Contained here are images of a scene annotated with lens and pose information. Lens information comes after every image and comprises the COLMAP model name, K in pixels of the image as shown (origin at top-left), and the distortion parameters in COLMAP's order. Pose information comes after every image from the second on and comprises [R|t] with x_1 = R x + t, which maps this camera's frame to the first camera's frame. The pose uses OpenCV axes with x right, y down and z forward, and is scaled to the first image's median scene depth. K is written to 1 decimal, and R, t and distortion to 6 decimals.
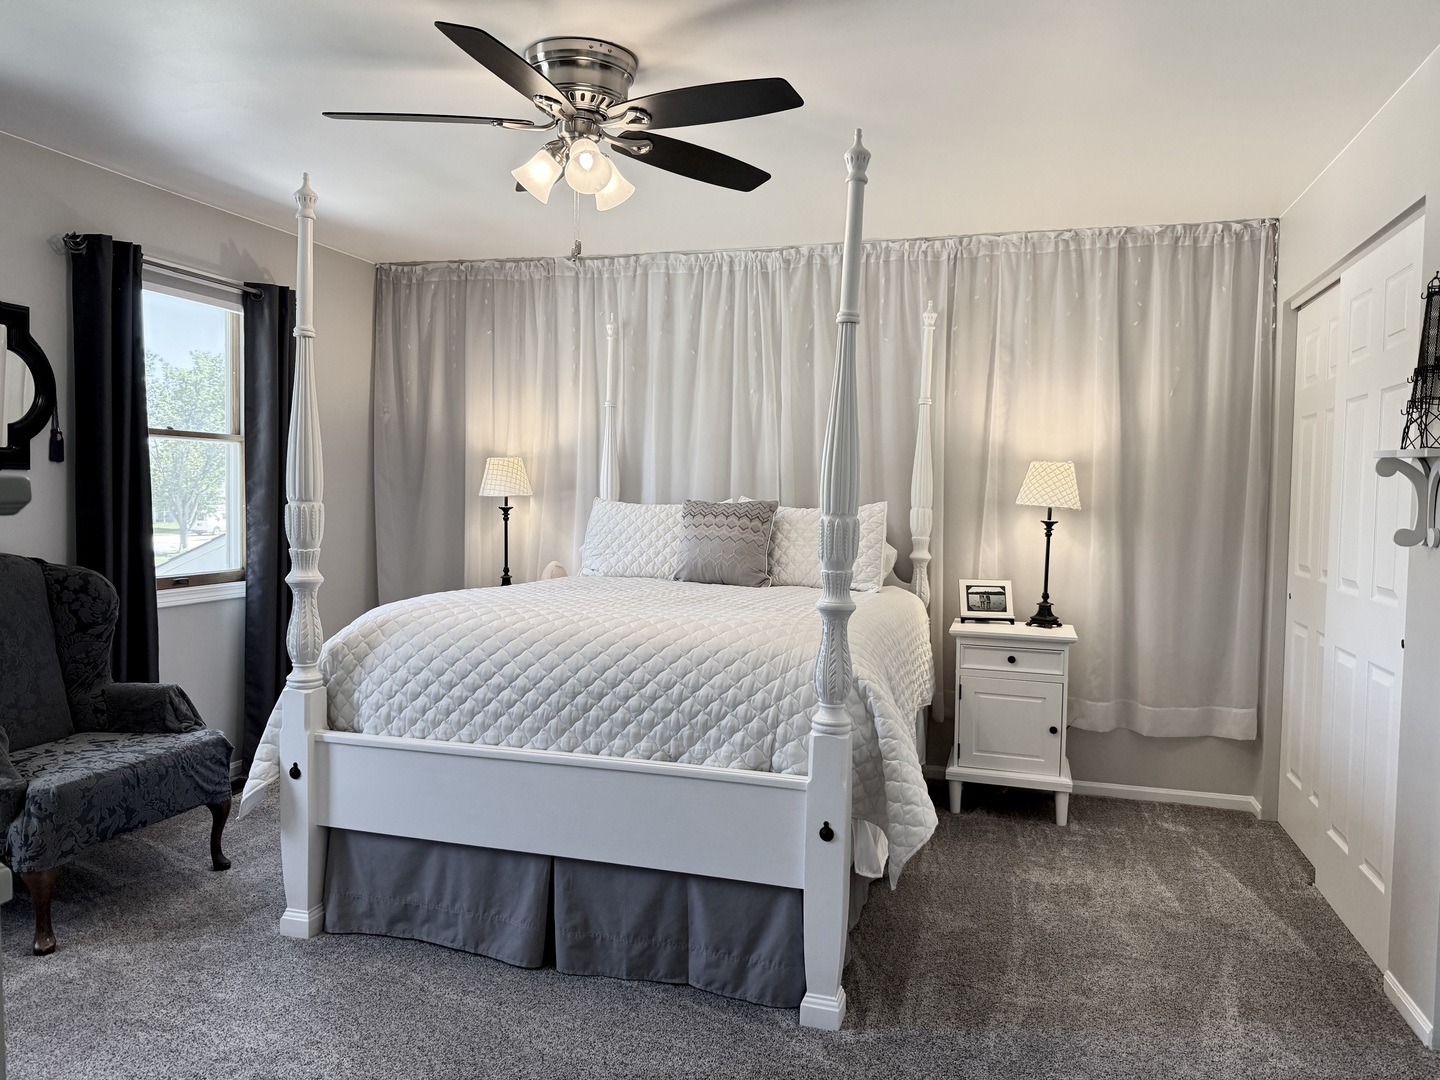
lens RADIAL K [[998.5, 0, 755.5], [0, 998.5, 543.2], [0, 0, 1]] dist [-0.008545, -0.001207]
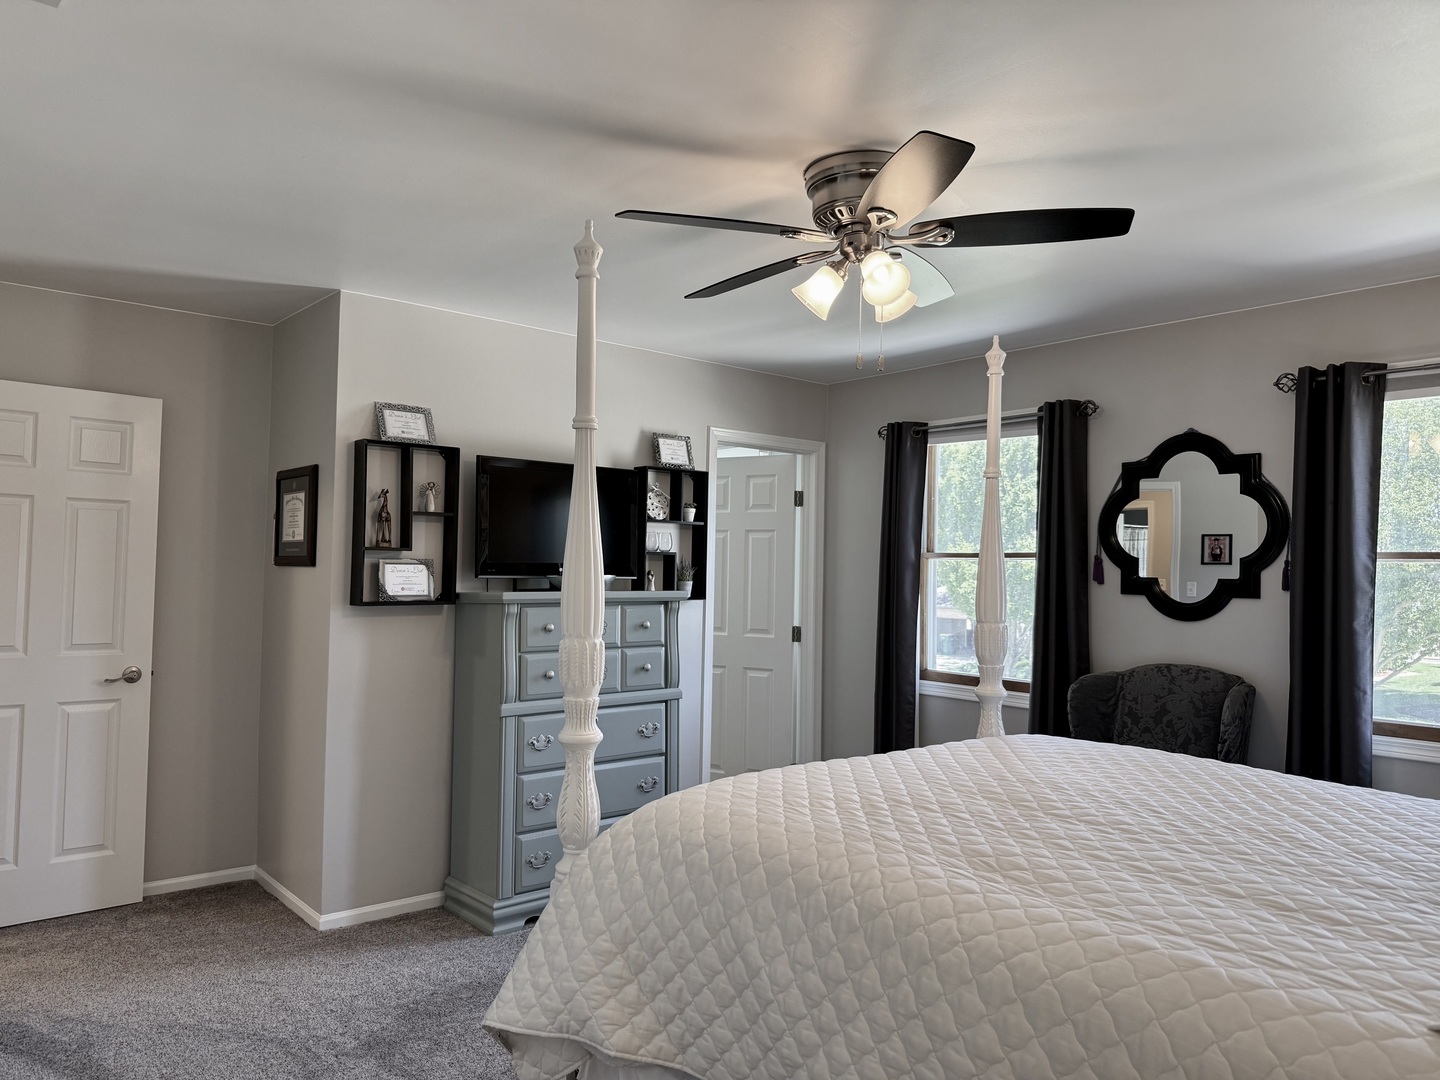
lens RADIAL K [[998.5, 0, 755.5], [0, 998.5, 543.2], [0, 0, 1]] dist [-0.008545, -0.001207]
pose [[-0.543413, -0.054324, -0.837706, 0.503774], [-0.073191, 0.997170, -0.017187, -0.075347], [0.836269, 0.051973, -0.545851, 1.136259]]
